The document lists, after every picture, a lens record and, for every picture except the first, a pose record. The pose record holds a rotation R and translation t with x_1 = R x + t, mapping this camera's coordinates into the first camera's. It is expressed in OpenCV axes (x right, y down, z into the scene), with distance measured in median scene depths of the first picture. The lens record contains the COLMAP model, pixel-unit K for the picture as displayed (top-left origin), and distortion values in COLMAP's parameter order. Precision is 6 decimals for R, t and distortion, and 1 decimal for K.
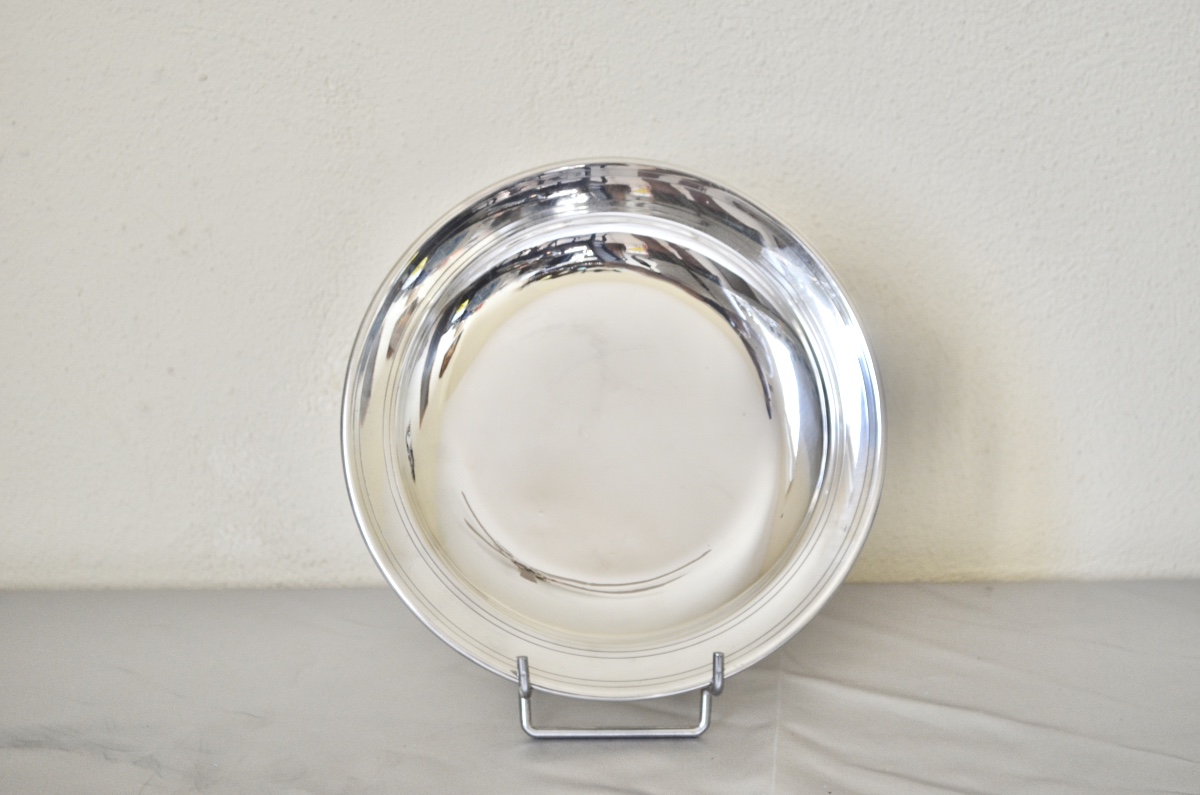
lens RADIAL K [[2175.2, 0, 592.8], [0, 2175.2, 384.0], [0, 0, 1]] dist [0.025101, 0.000000]
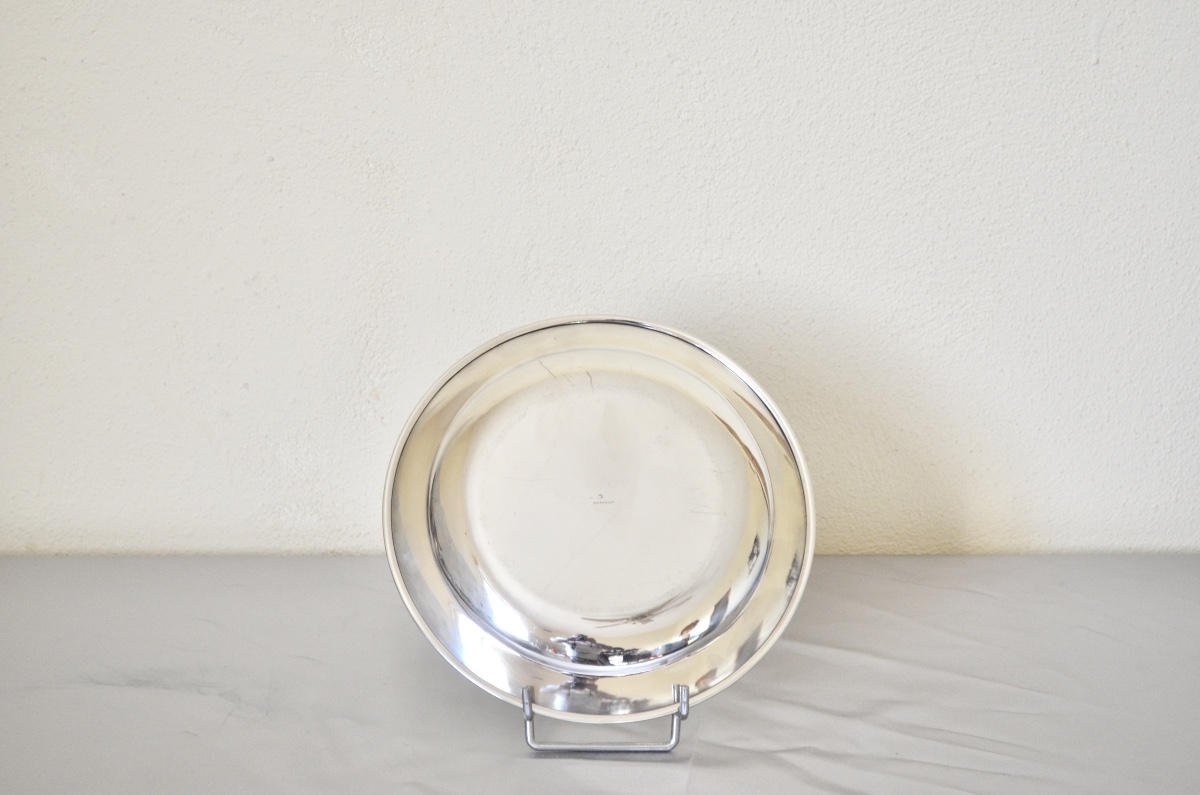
lens RADIAL K [[2175.2, 0, 603.1], [0, 2175.2, 397.8], [0, 0, 1]] dist [0.025101, 0.000000]
pose [[0.999467, 0.007627, -0.031733, 0.054986], [-0.005823, 0.998383, 0.056548, -0.072488], [0.032113, -0.056333, 0.997895, -0.263344]]
